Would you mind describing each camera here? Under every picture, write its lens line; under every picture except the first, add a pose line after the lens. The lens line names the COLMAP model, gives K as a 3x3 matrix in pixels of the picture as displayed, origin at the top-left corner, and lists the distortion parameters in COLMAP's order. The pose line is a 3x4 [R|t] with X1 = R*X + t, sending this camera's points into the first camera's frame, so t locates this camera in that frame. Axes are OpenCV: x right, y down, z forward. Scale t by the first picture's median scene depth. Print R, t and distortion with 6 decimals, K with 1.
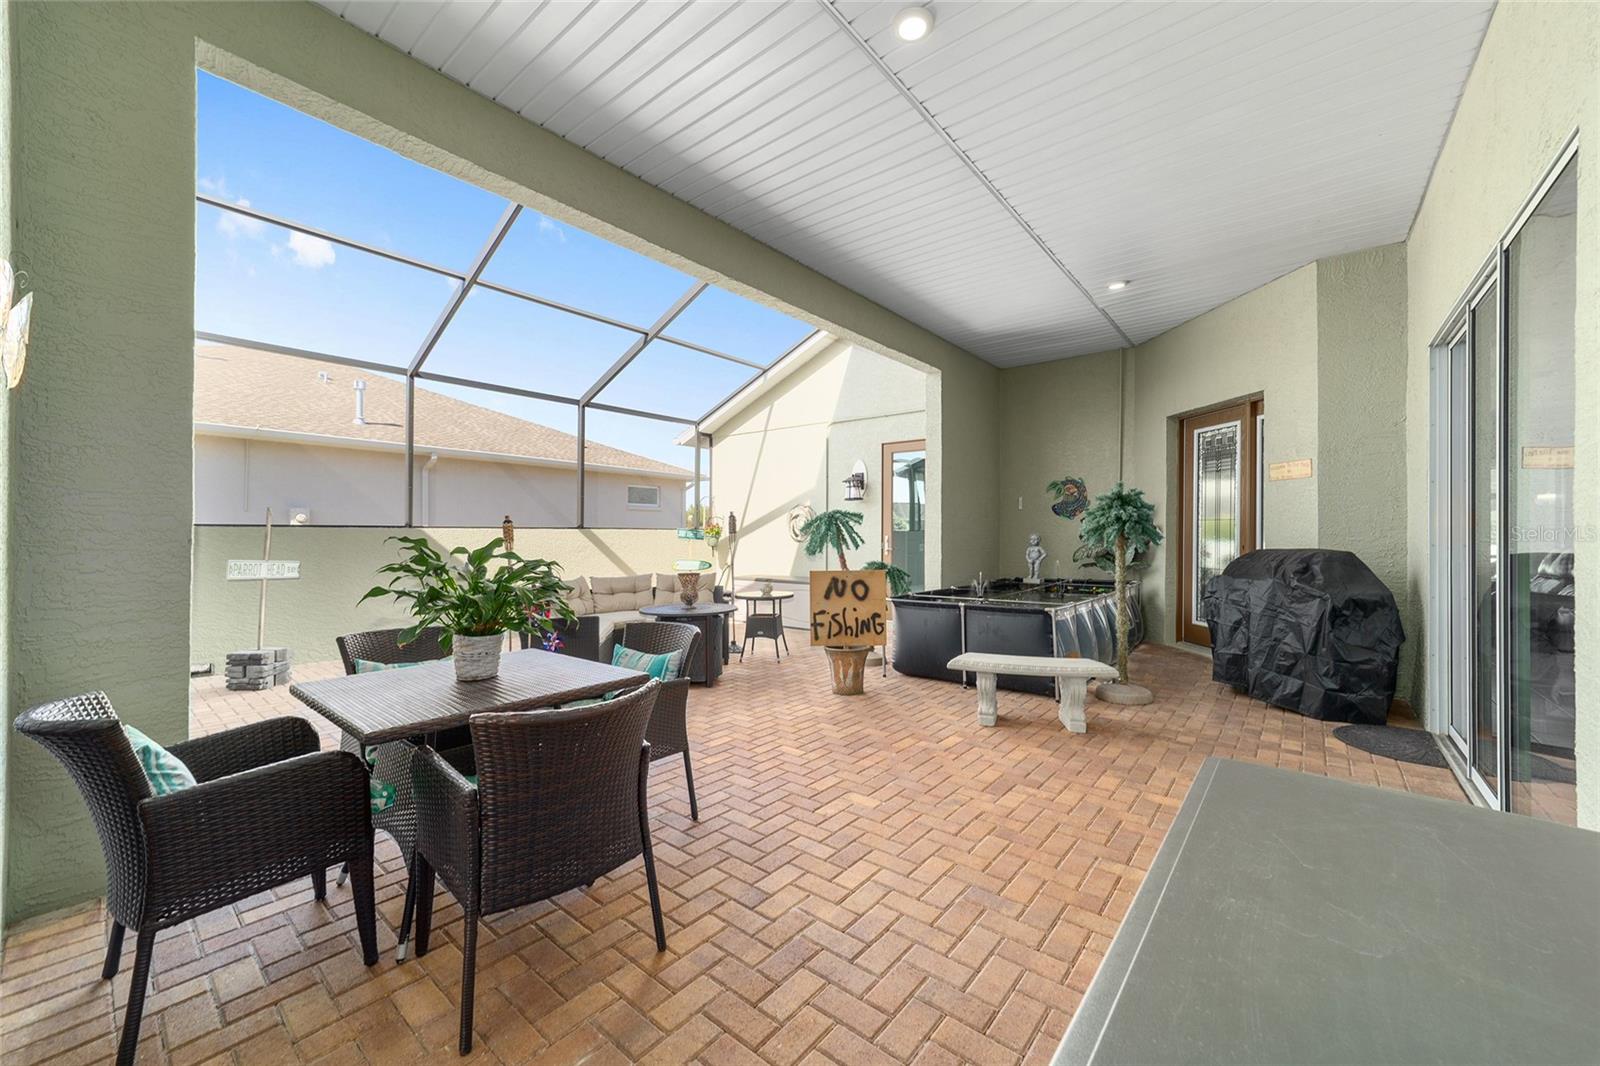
lens RADIAL K [[612.8, 0, 802.3], [0, 612.8, 531.1], [0, 0, 1]] dist [-0.016300, 0.007385]
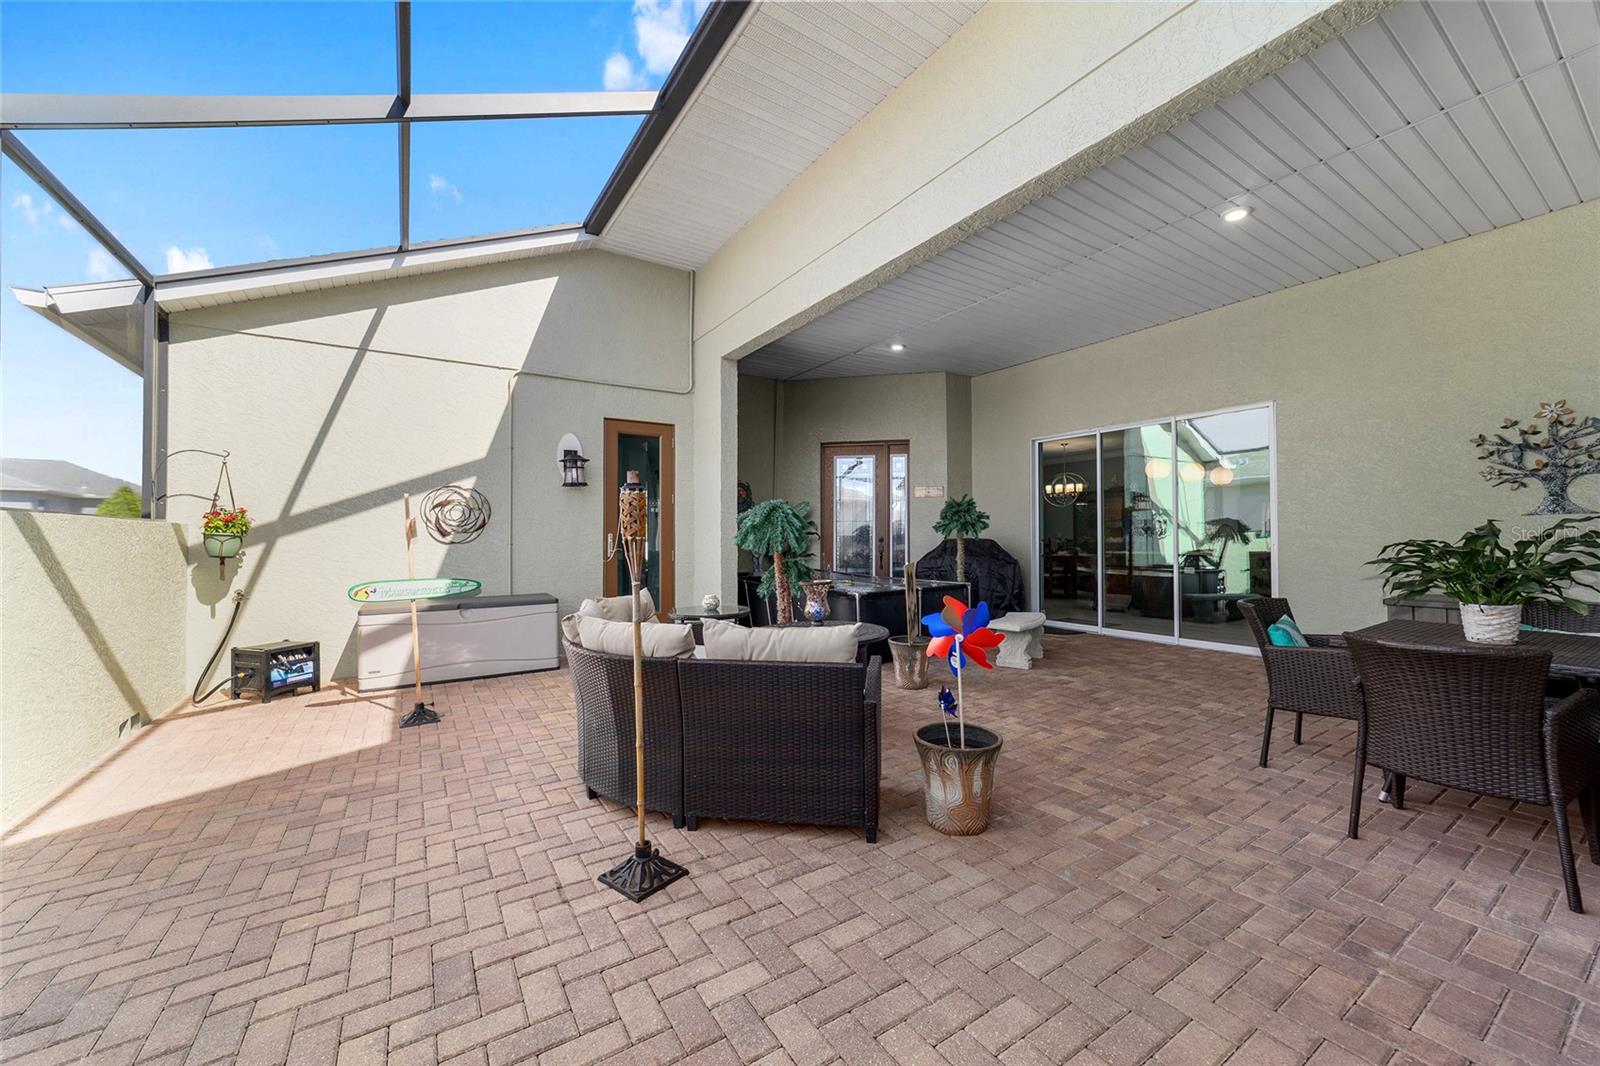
lens RADIAL K [[612.8, 0, 800.2], [0, 612.8, 534.6], [0, 0, 1]] dist [-0.016300, 0.007385]
pose [[0.305041, -0.000063, 0.952339, -0.853043], [0.001772, 0.999998, -0.000501, 0.015929], [-0.952338, 0.001840, 0.305041, 0.798703]]
